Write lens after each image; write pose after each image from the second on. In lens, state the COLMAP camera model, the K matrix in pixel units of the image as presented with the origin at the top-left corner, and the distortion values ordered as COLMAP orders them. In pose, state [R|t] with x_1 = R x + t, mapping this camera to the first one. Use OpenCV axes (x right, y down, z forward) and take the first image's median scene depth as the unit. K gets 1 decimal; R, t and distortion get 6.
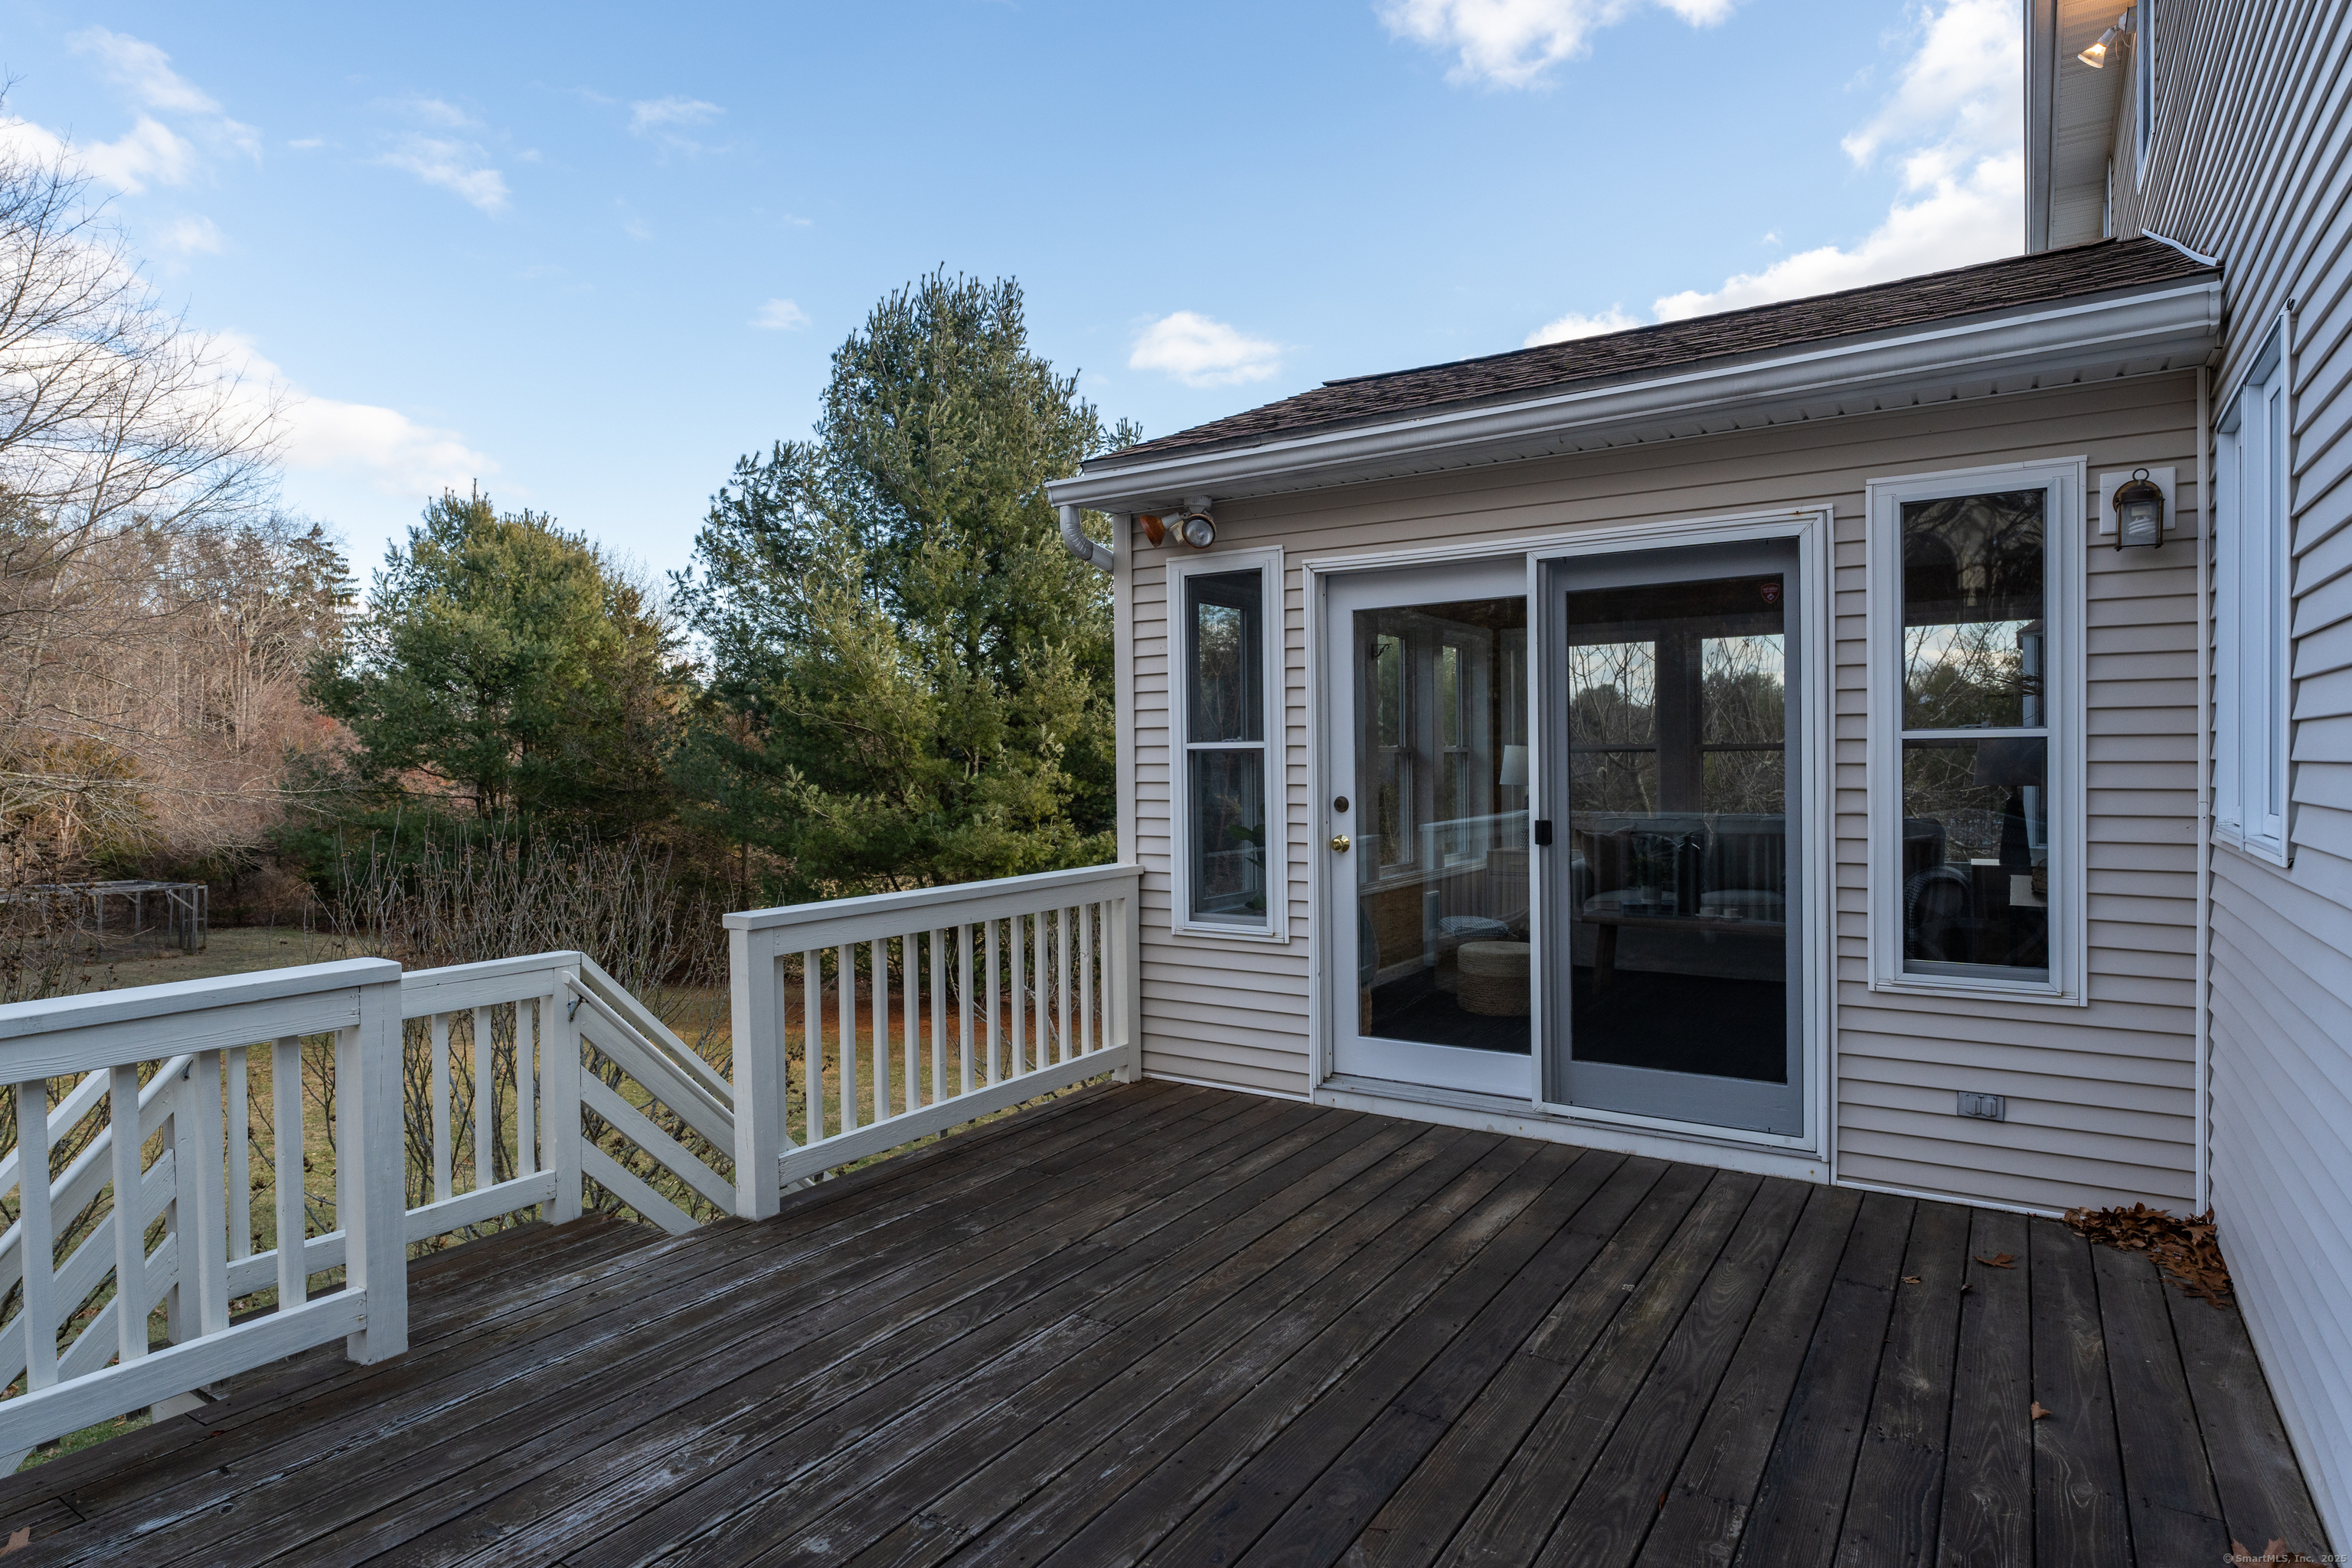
lens RADIAL K [[1291.7, 0, 1174.5], [0, 1291.7, 779.4], [0, 0, 1]] dist [0.002716, 0.002702]
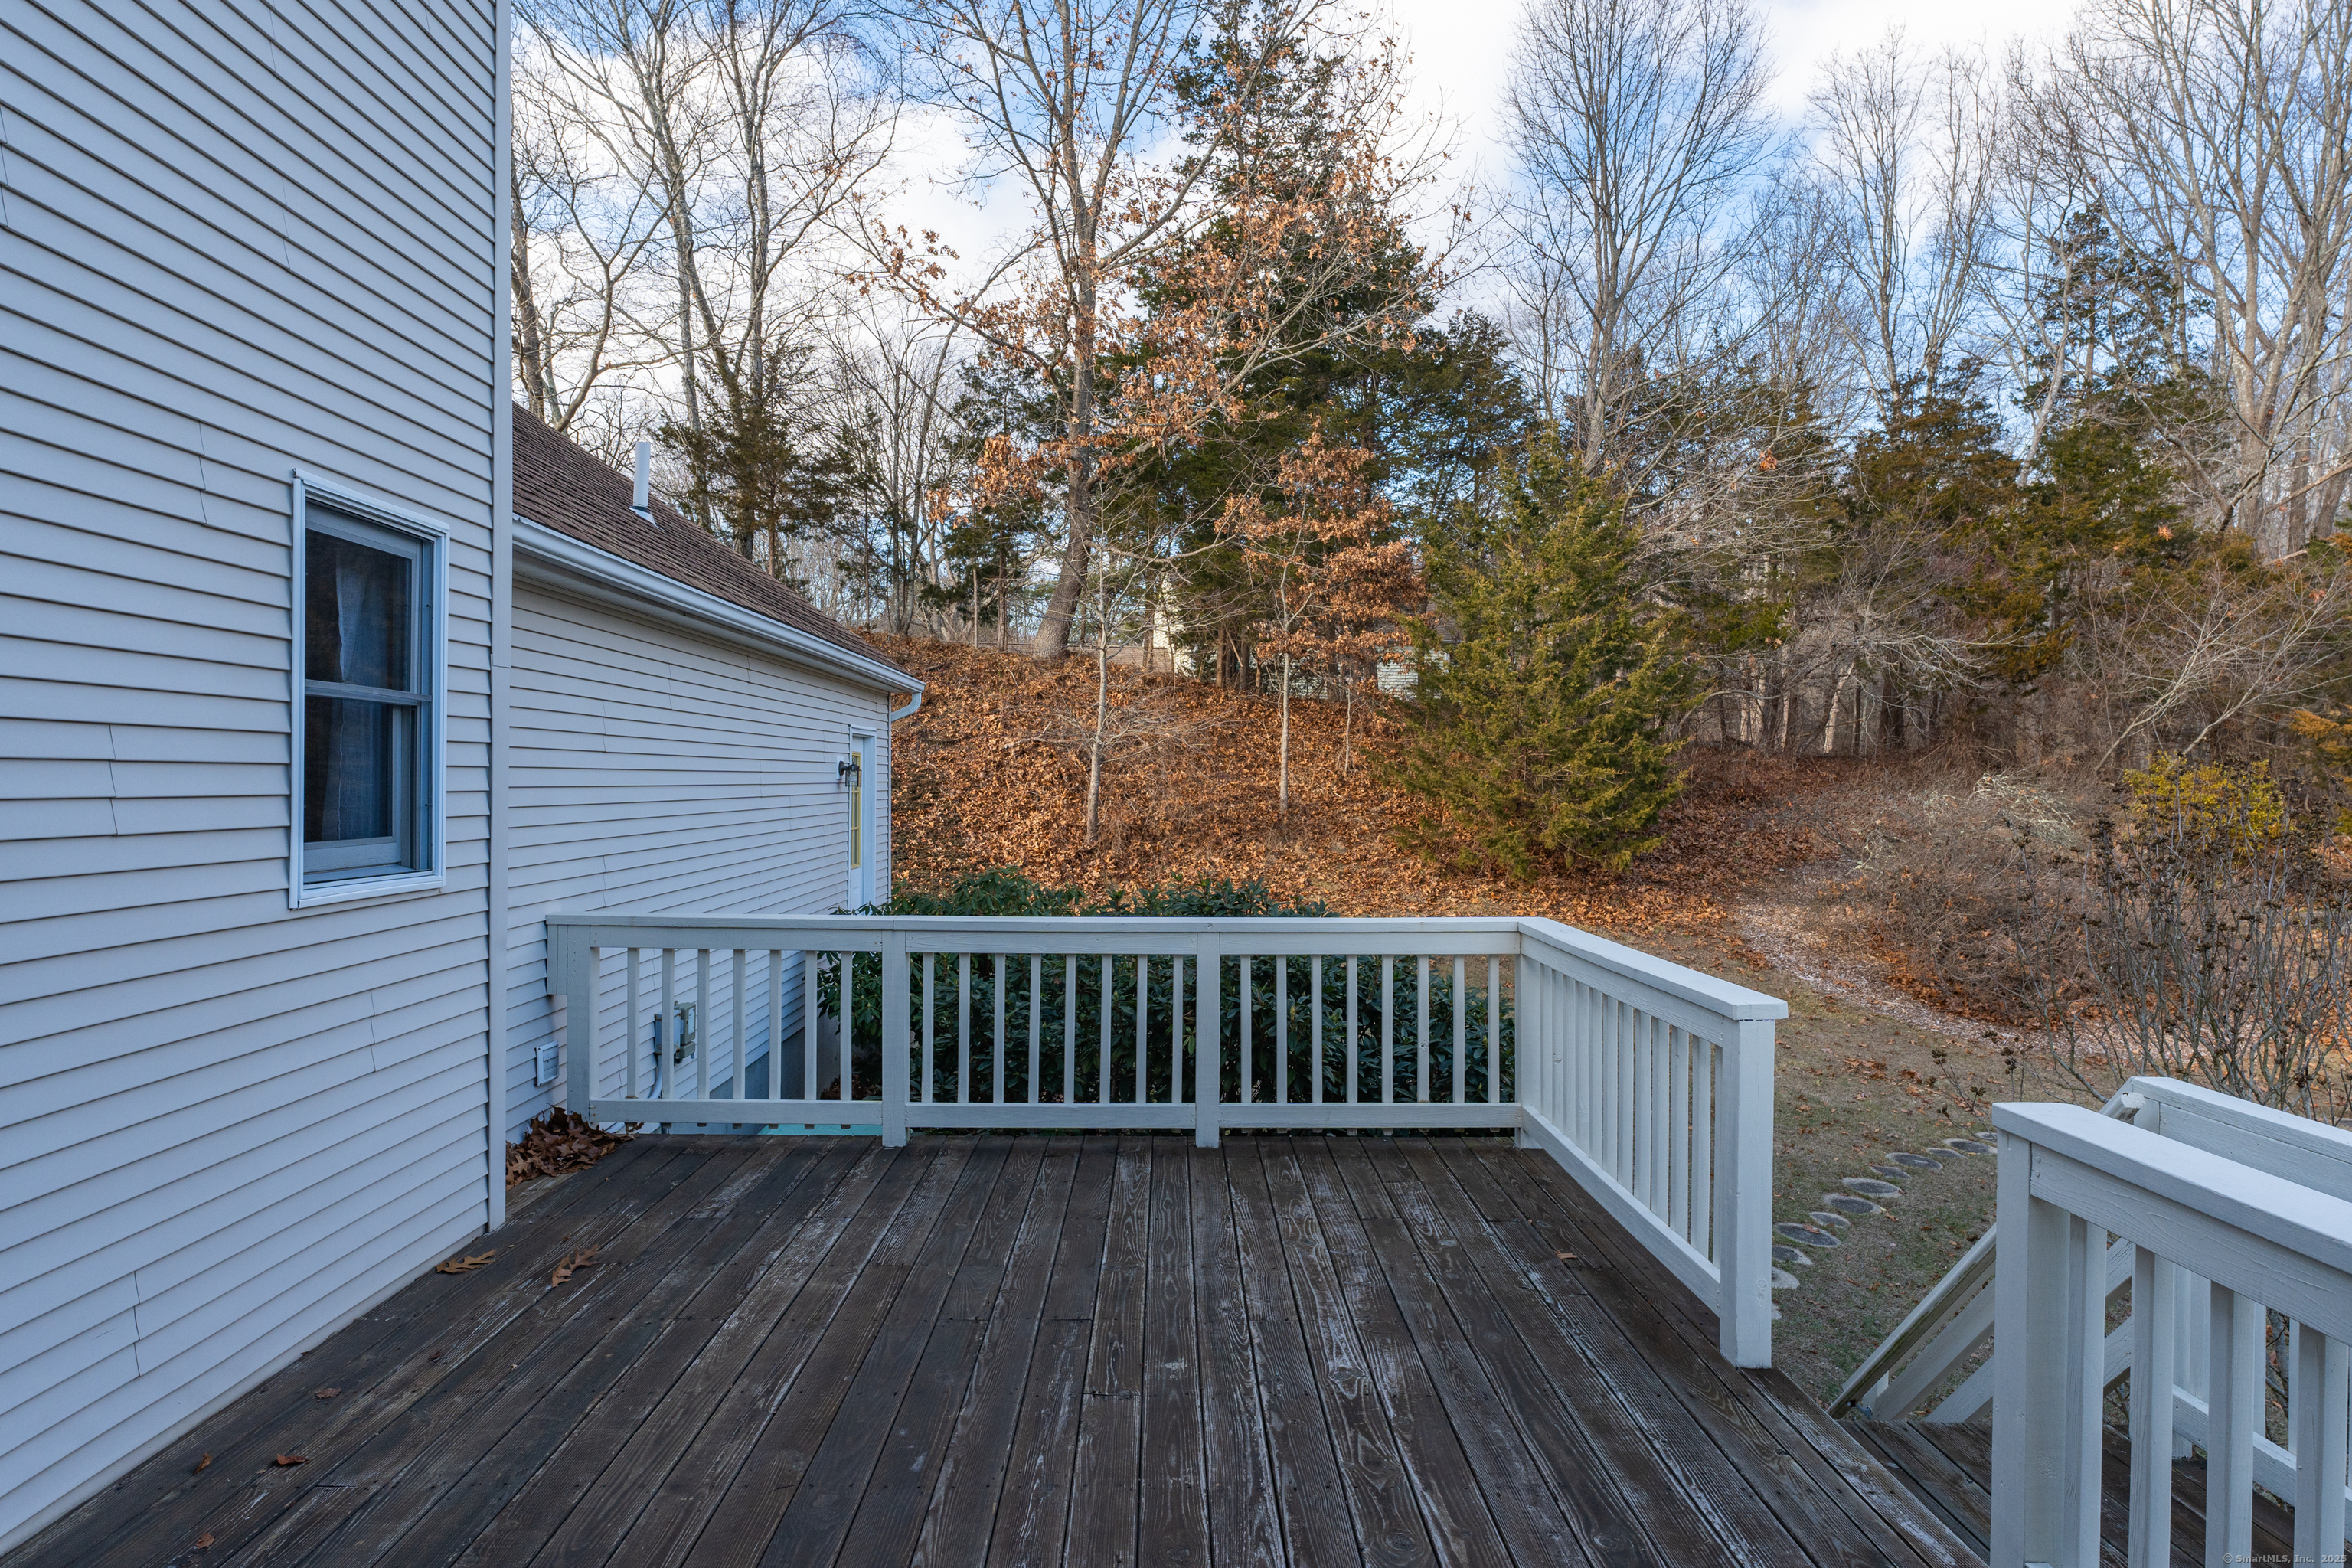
lens RADIAL K [[1291.7, 0, 1174.5], [0, 1291.7, 789.1], [0, 0, 1]] dist [0.002716, 0.002702]
pose [[-0.834524, 0.008070, -0.550913, 0.143677], [-0.001363, 0.999859, 0.016712, -0.020672], [0.550970, 0.014698, -0.834395, 0.614560]]
